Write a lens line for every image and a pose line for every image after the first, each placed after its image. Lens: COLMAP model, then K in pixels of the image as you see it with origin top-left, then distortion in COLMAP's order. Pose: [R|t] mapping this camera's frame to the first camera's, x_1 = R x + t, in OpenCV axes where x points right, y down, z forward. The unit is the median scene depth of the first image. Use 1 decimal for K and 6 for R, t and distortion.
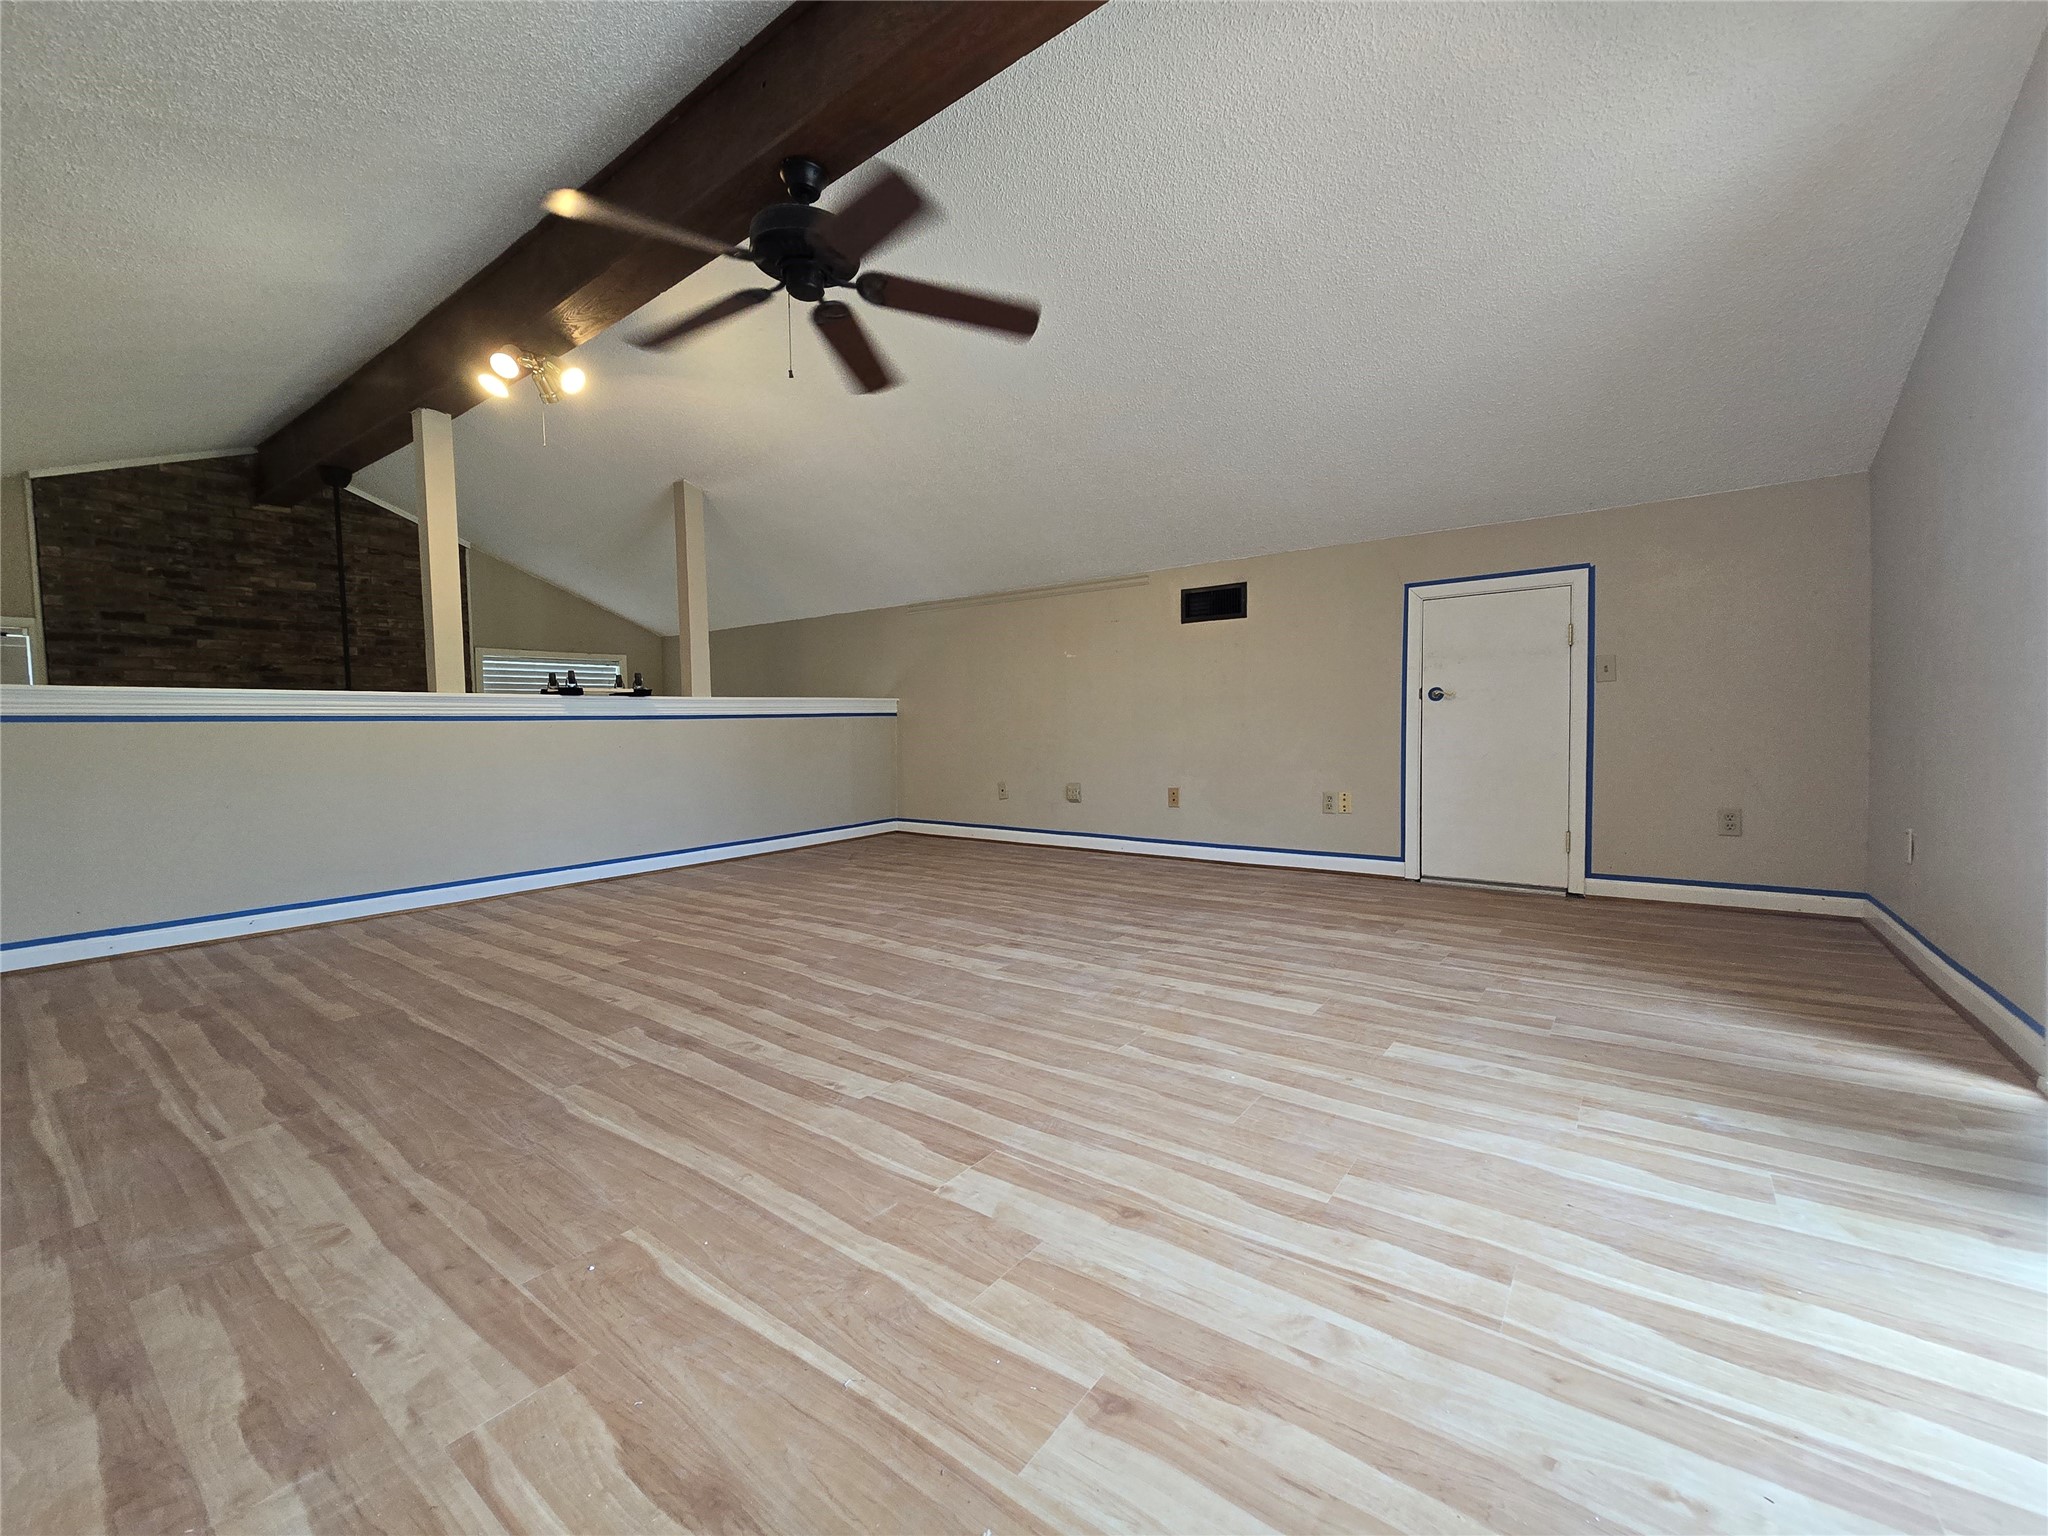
lens RADIAL K [[835.0, 0, 1027.6], [0, 835.0, 769.9], [0, 0, 1]] dist [-0.008675, 0.002476]
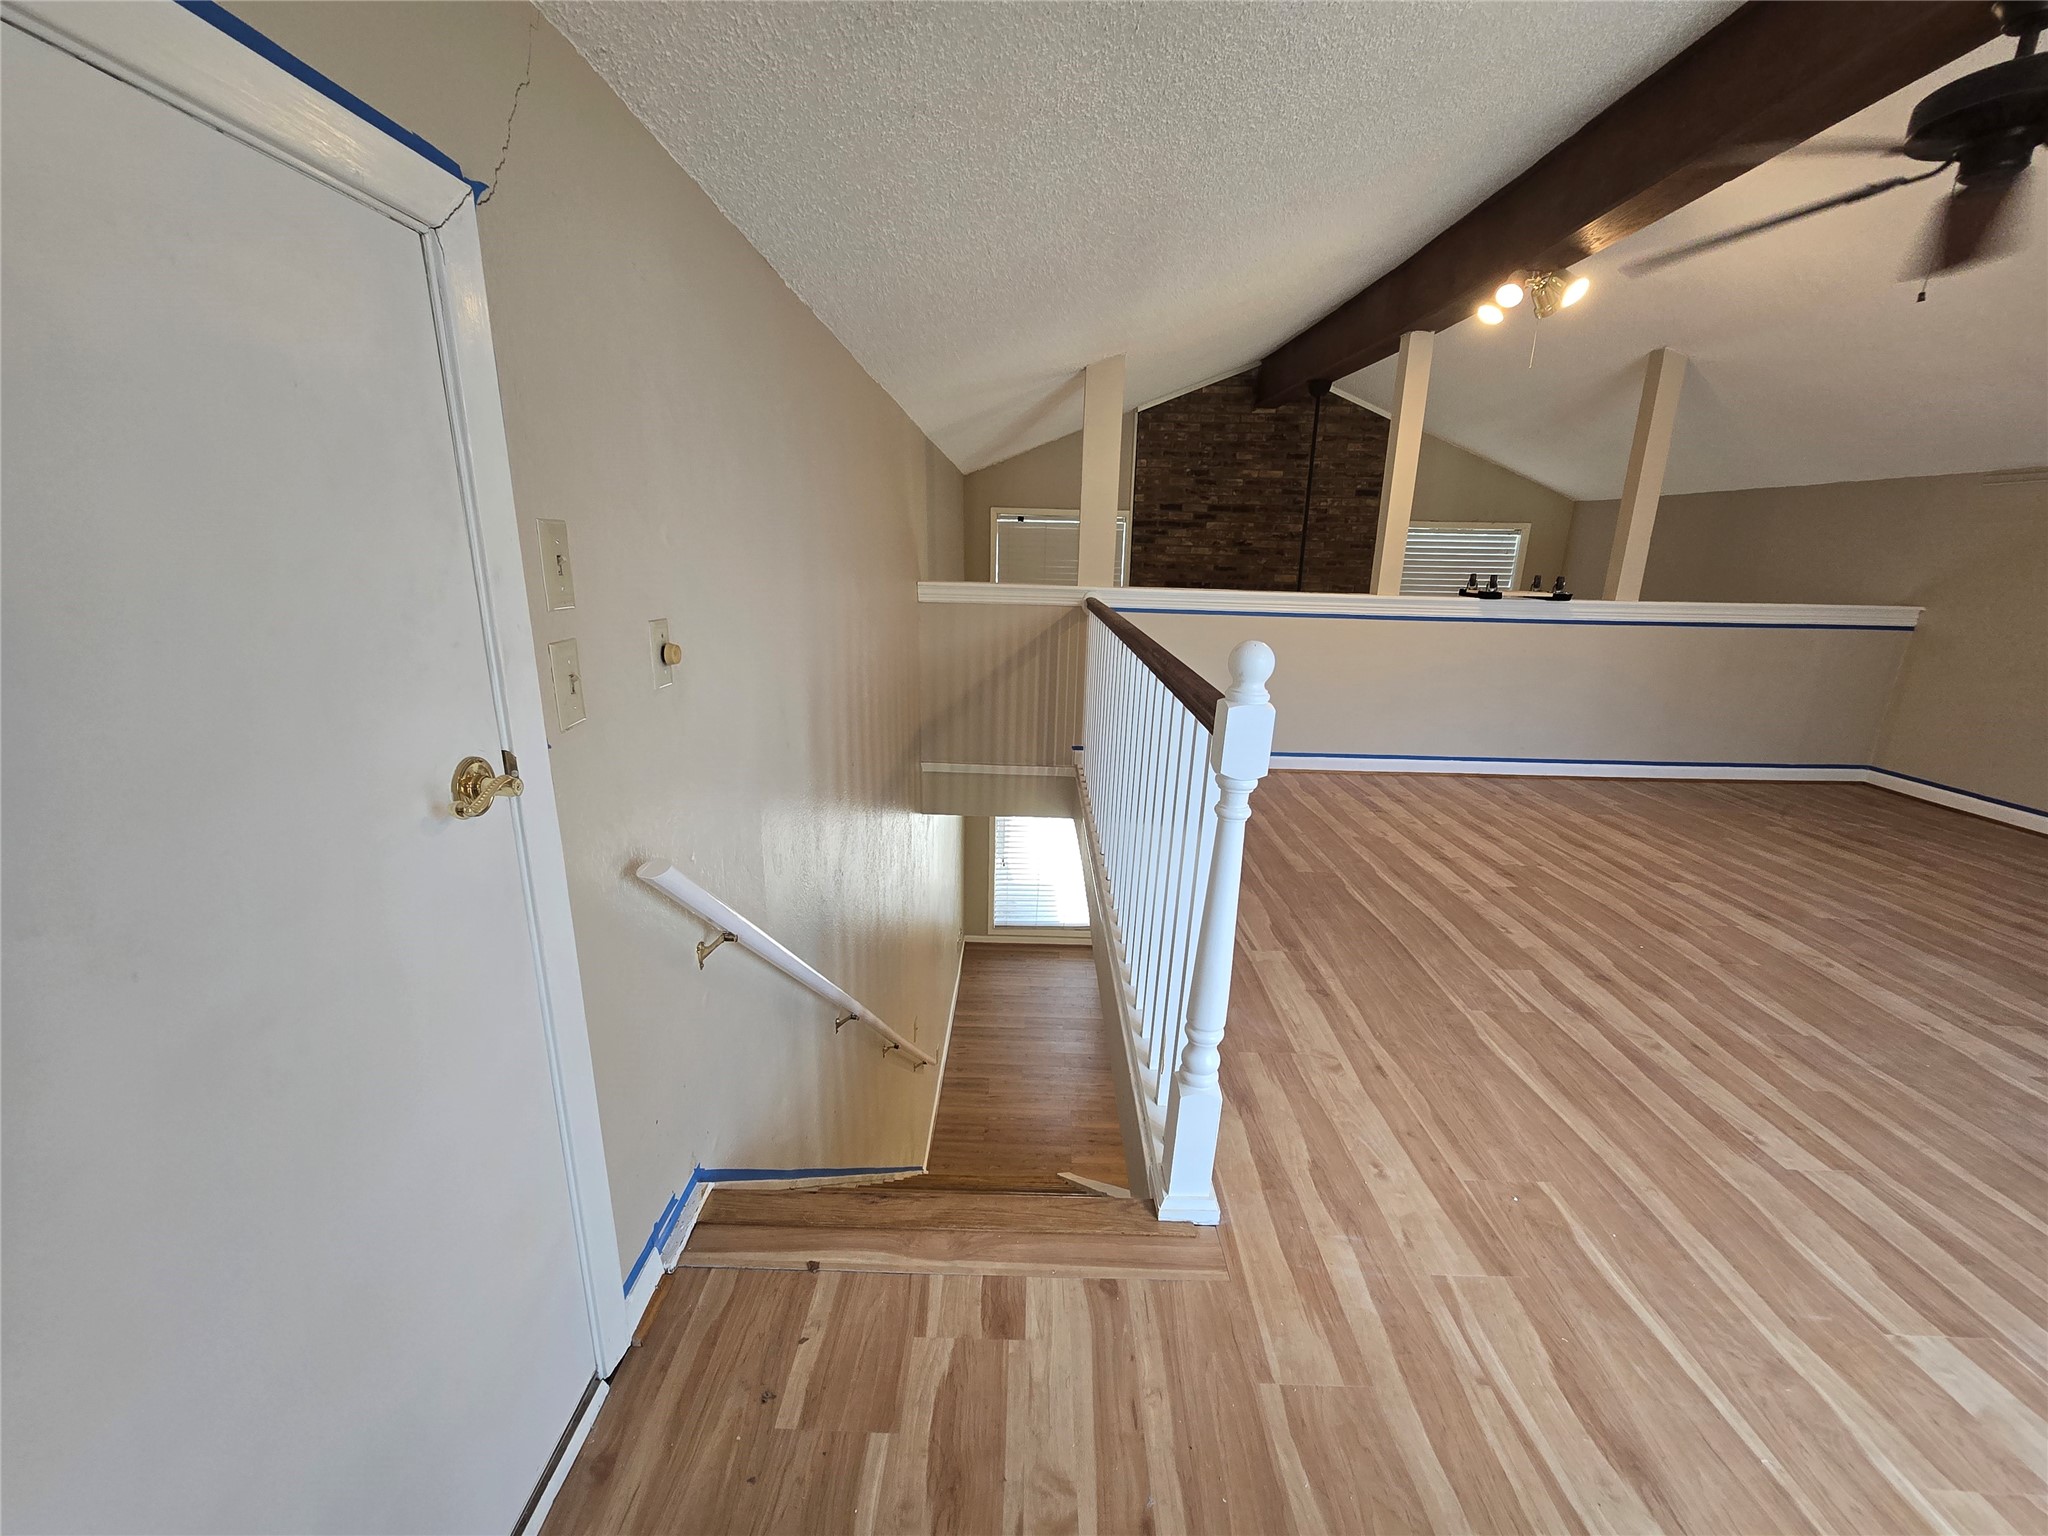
lens RADIAL K [[835.0, 0, 1017.3], [0, 835.0, 767.6], [0, 0, 1]] dist [-0.008675, 0.002476]
pose [[0.589952, 0.241550, -0.770461, -0.072942], [-0.076032, 0.966583, 0.244818, -0.158737], [0.803851, -0.085851, 0.588603, -0.170137]]
